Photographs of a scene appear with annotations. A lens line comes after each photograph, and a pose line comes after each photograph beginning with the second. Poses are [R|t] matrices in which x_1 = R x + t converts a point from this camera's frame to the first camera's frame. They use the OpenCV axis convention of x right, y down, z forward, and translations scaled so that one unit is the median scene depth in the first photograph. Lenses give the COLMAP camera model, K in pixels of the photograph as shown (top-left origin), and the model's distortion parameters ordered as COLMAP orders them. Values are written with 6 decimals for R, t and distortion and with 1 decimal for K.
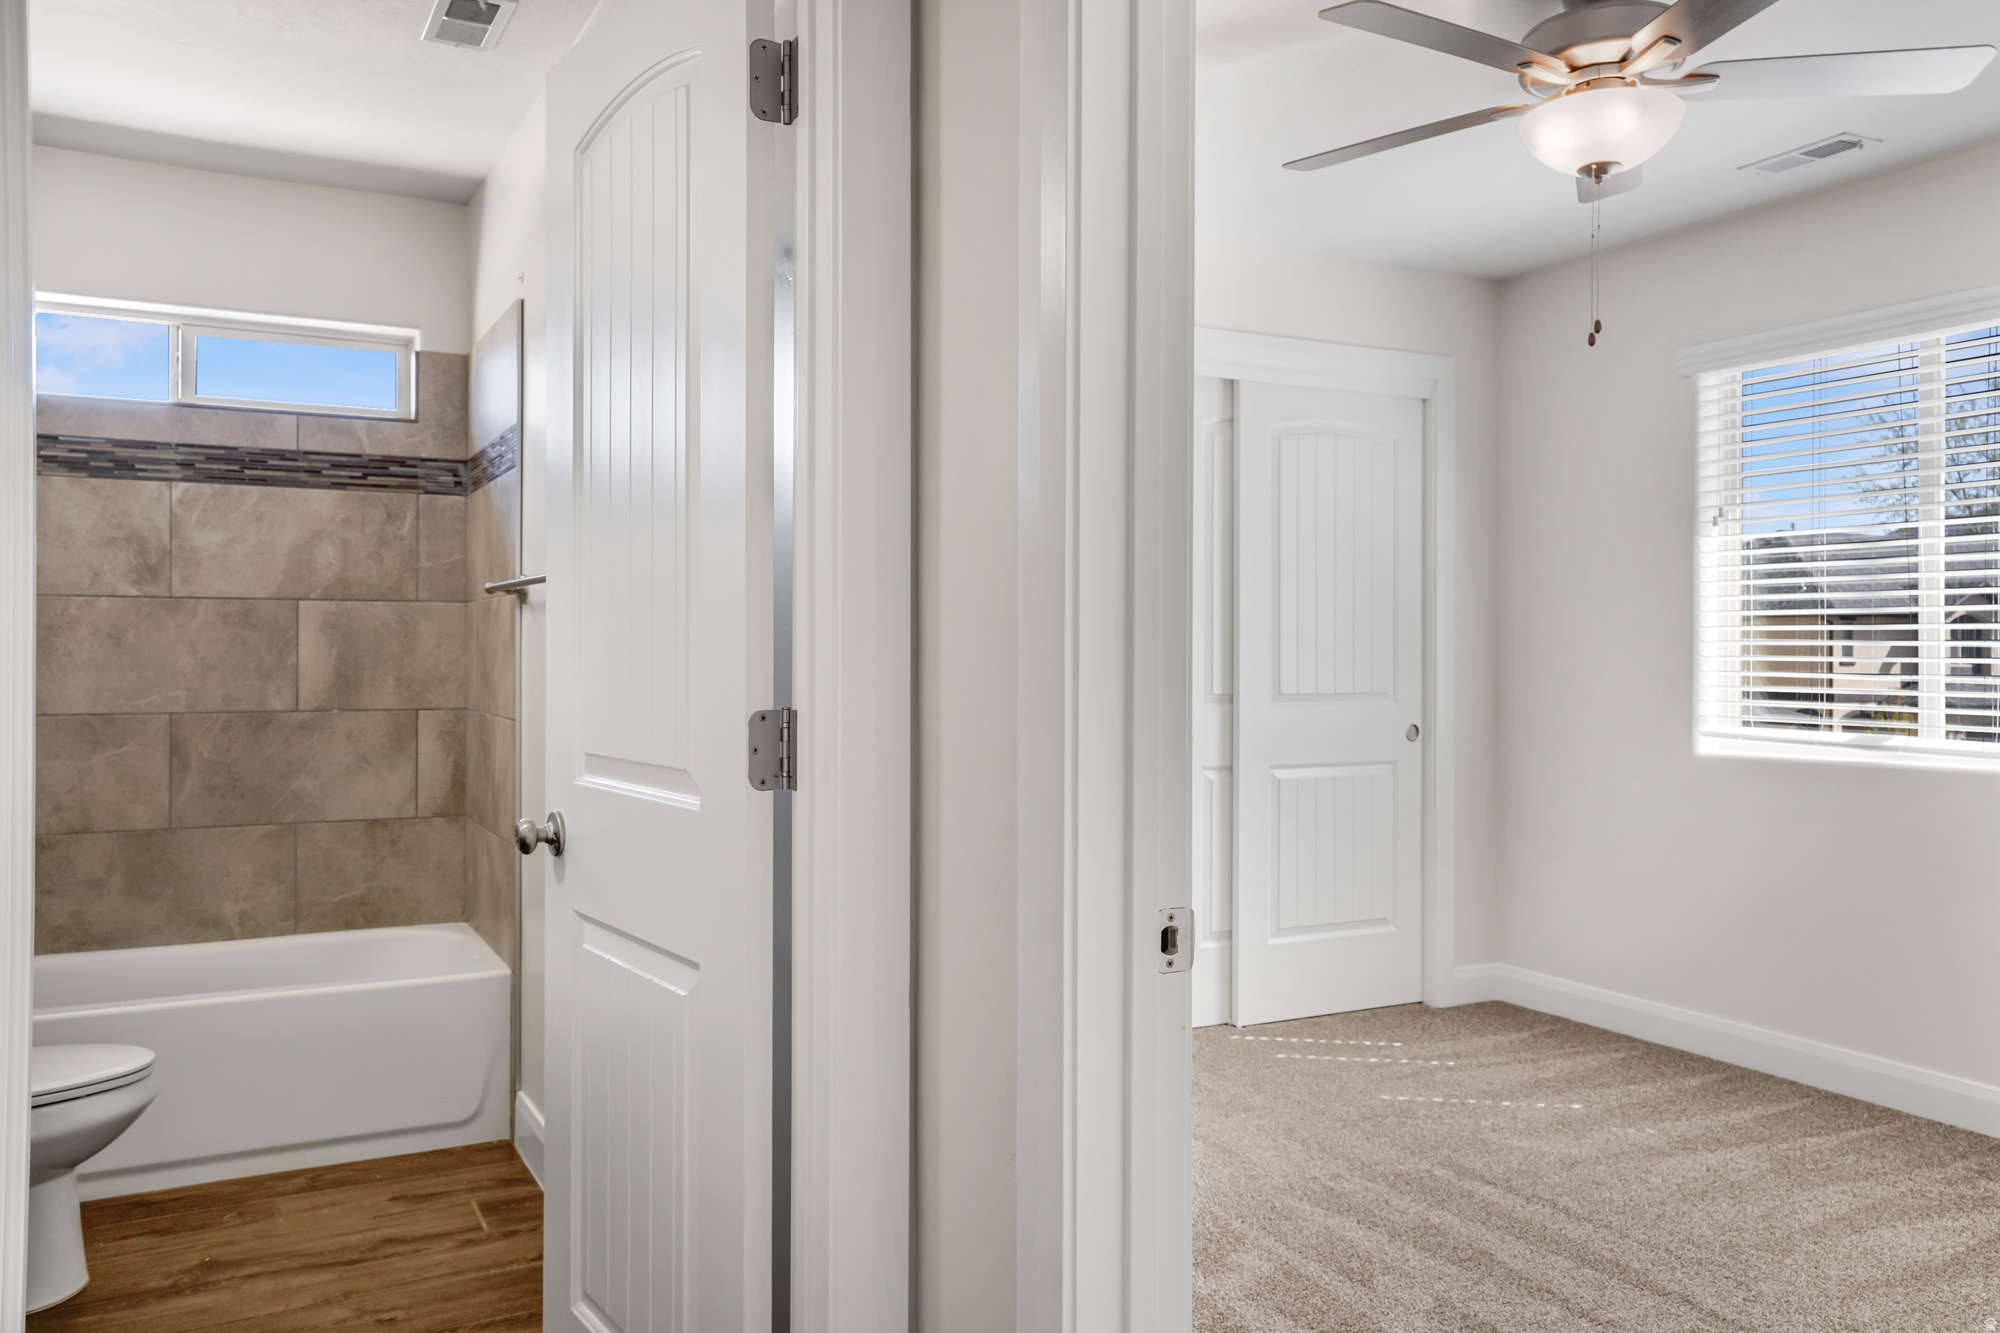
lens RADIAL K [[1493.5, 0, 1008.2], [0, 1493.5, 642.8], [0, 0, 1]] dist [-0.002815, 0.059057]
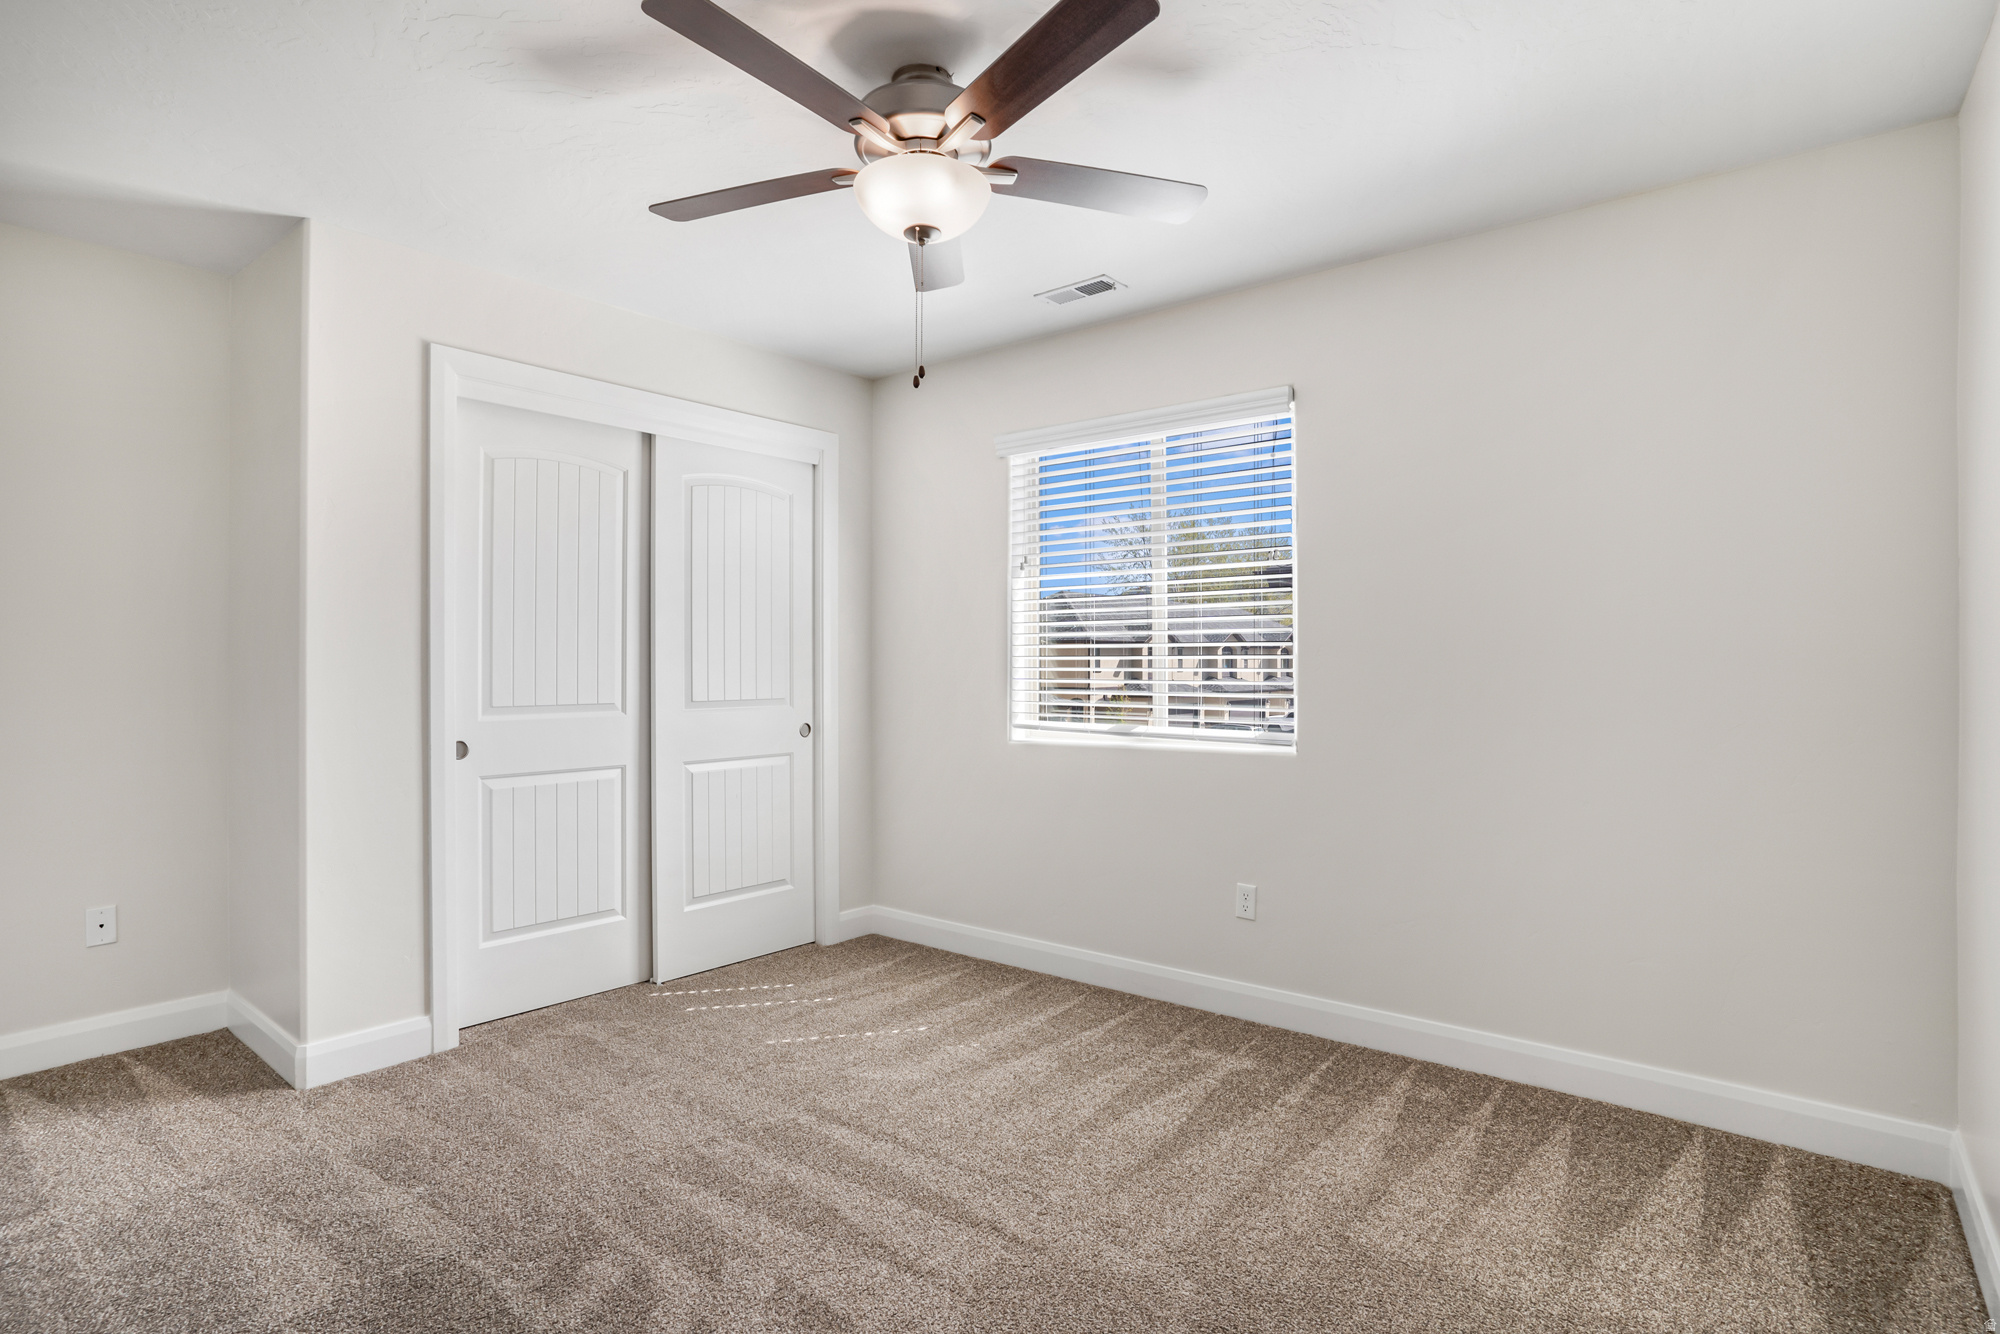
lens RADIAL K [[1016.2, 0, 998.8], [0, 1016.2, 657.4], [0, 0, 1]] dist [-0.056376, 0.019678]
pose [[0.915469, -0.002286, 0.402383, 0.107463], [0.003265, 0.999993, -0.001748, 0.001787], [-0.402376, 0.002914, 0.915470, 0.217009]]
